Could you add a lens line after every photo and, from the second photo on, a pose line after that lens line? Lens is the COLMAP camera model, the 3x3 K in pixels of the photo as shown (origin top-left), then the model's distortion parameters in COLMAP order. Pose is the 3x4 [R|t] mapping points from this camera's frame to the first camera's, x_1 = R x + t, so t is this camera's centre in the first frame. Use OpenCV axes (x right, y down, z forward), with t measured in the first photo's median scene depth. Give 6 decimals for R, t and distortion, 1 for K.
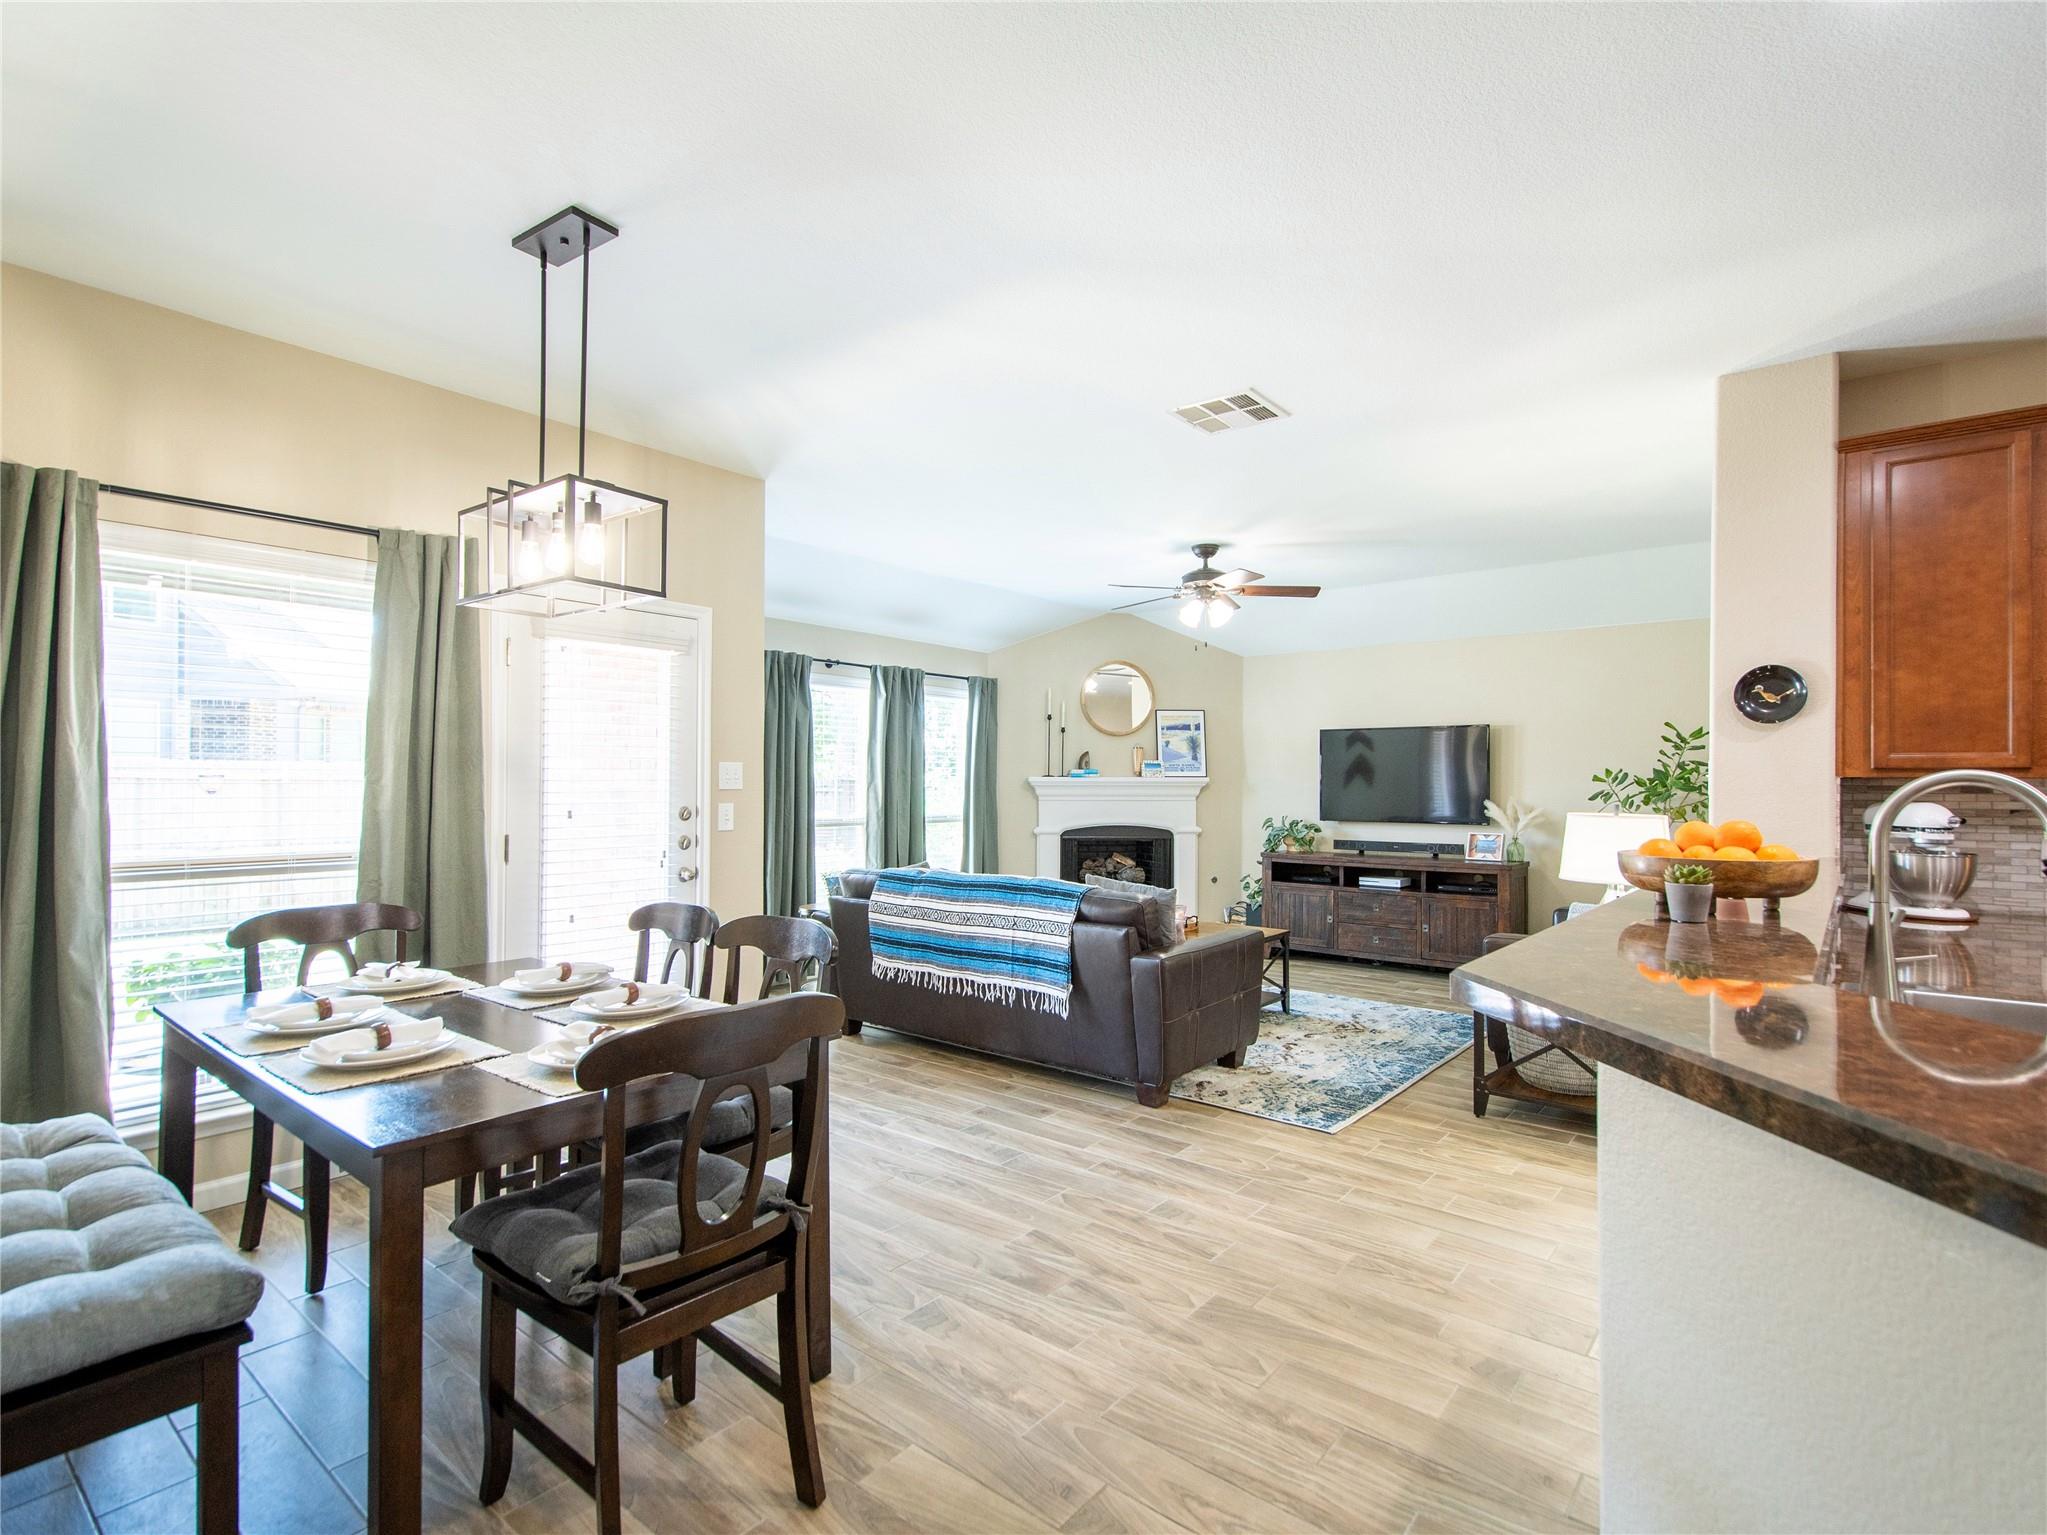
lens RADIAL K [[942.2, 0, 1023.5], [0, 942.2, 767.5], [0, 0, 1]] dist [0.001260, -0.000068]
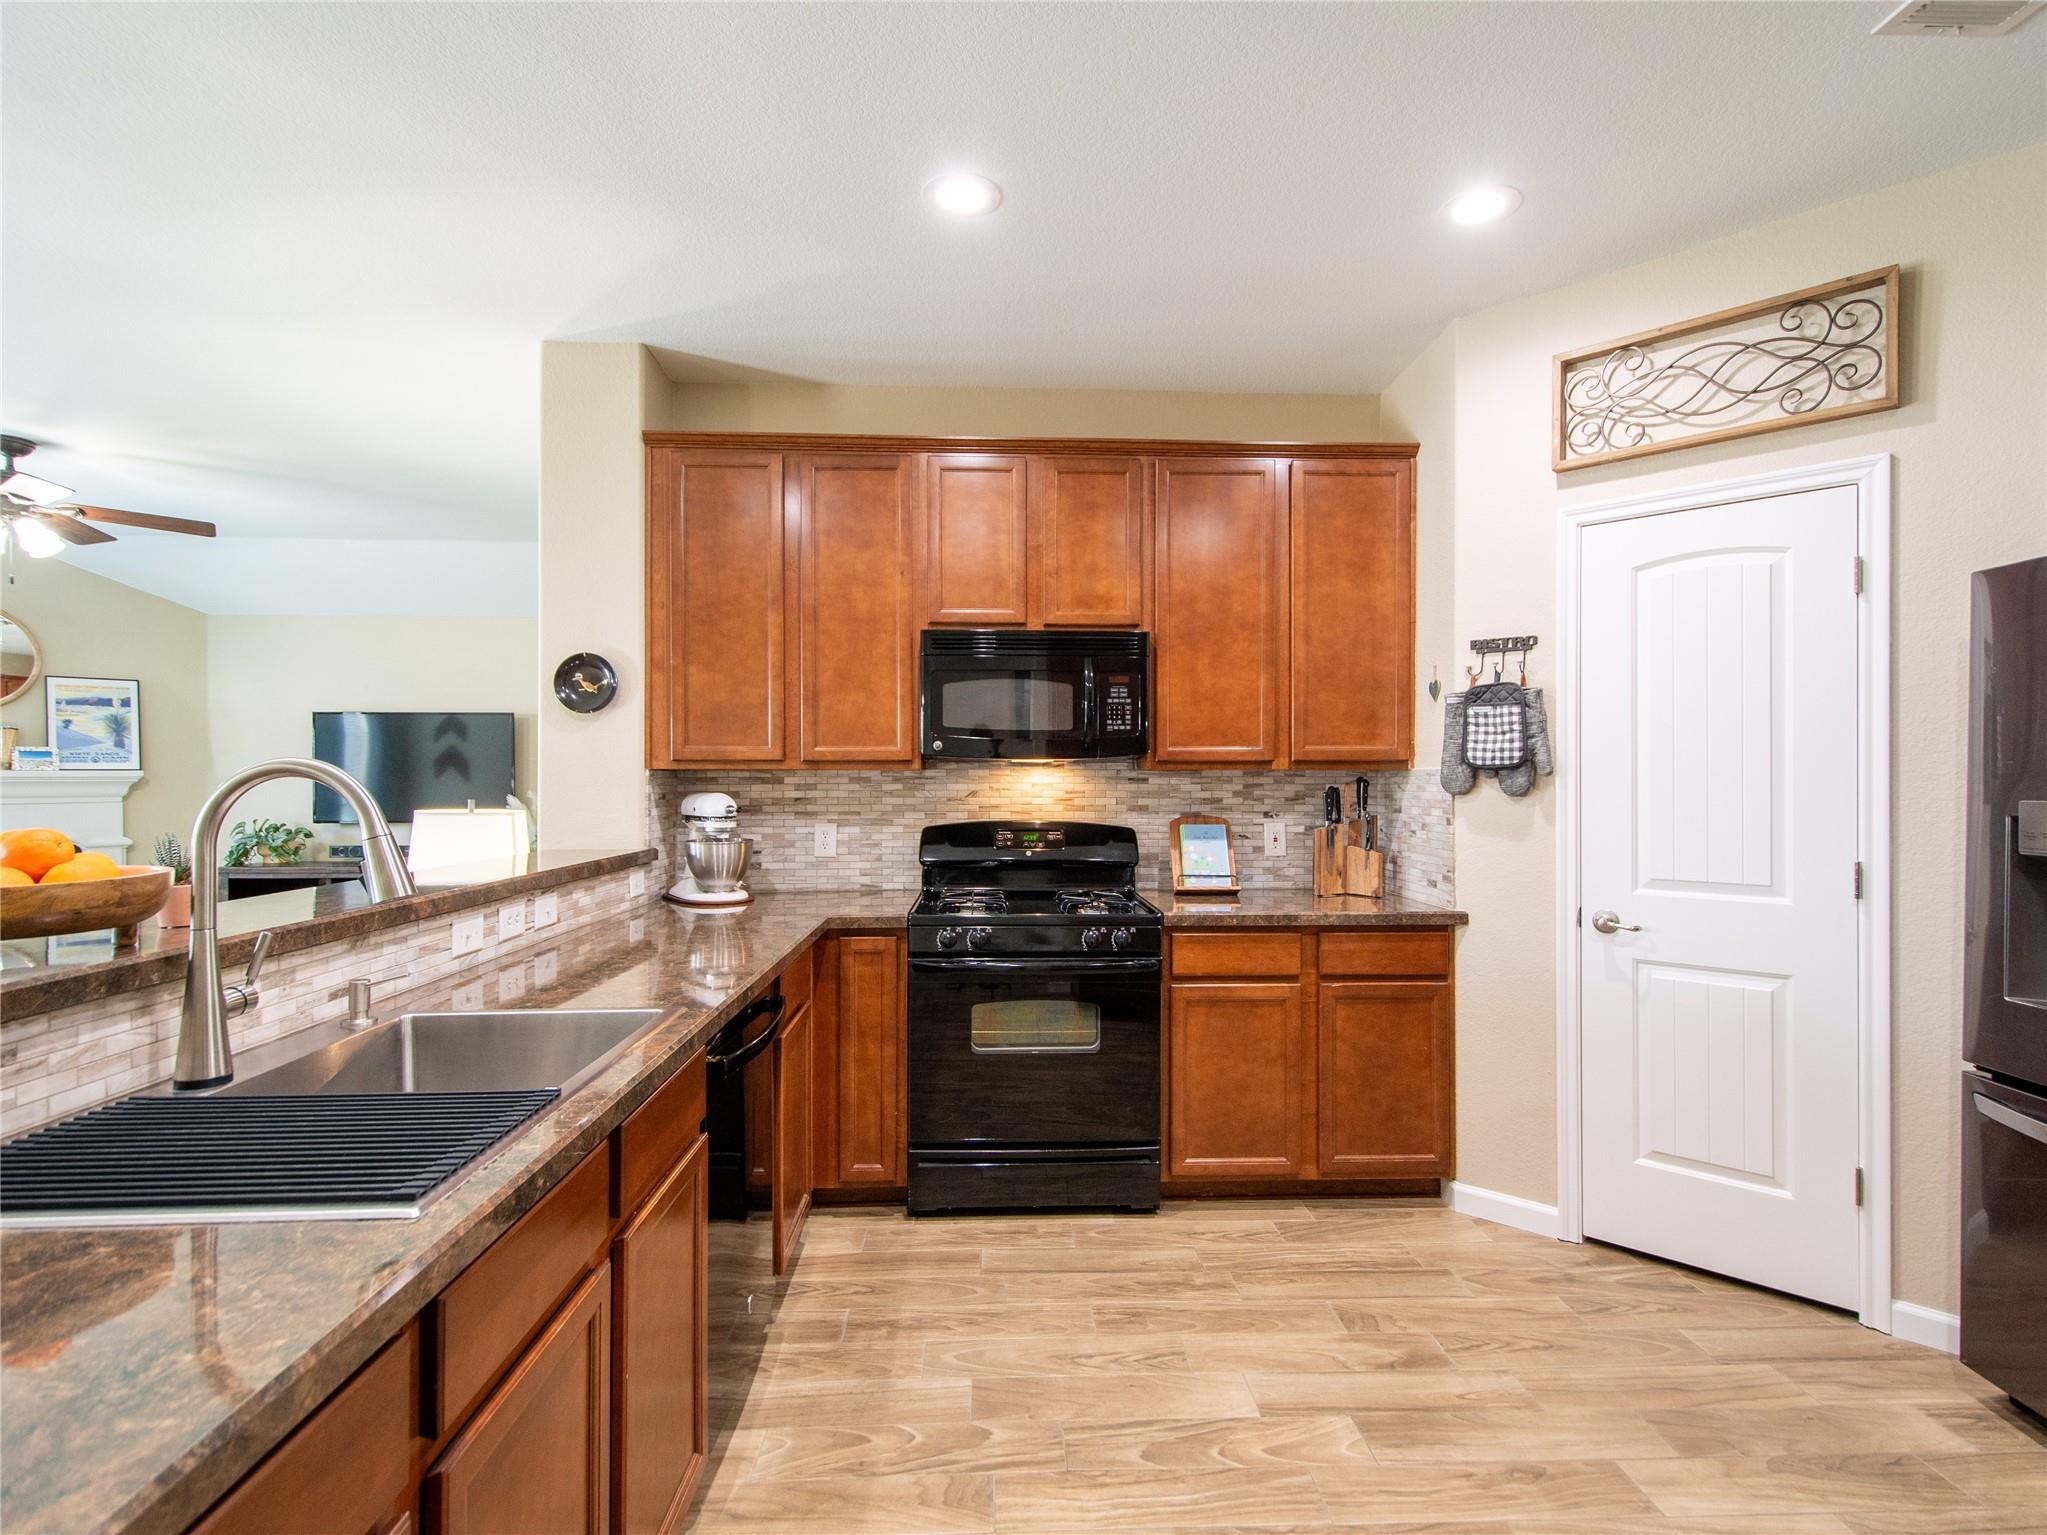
lens RADIAL K [[903.5, 0, 1023.5], [0, 903.5, 767.5], [0, 0, 1]] dist [0.001390, 0.000004]
pose [[0.766105, 0.002196, 0.642712, 0.565713], [-0.005749, 0.999978, 0.003435, 0.003210], [-0.642690, -0.006326, 0.766100, 0.002906]]
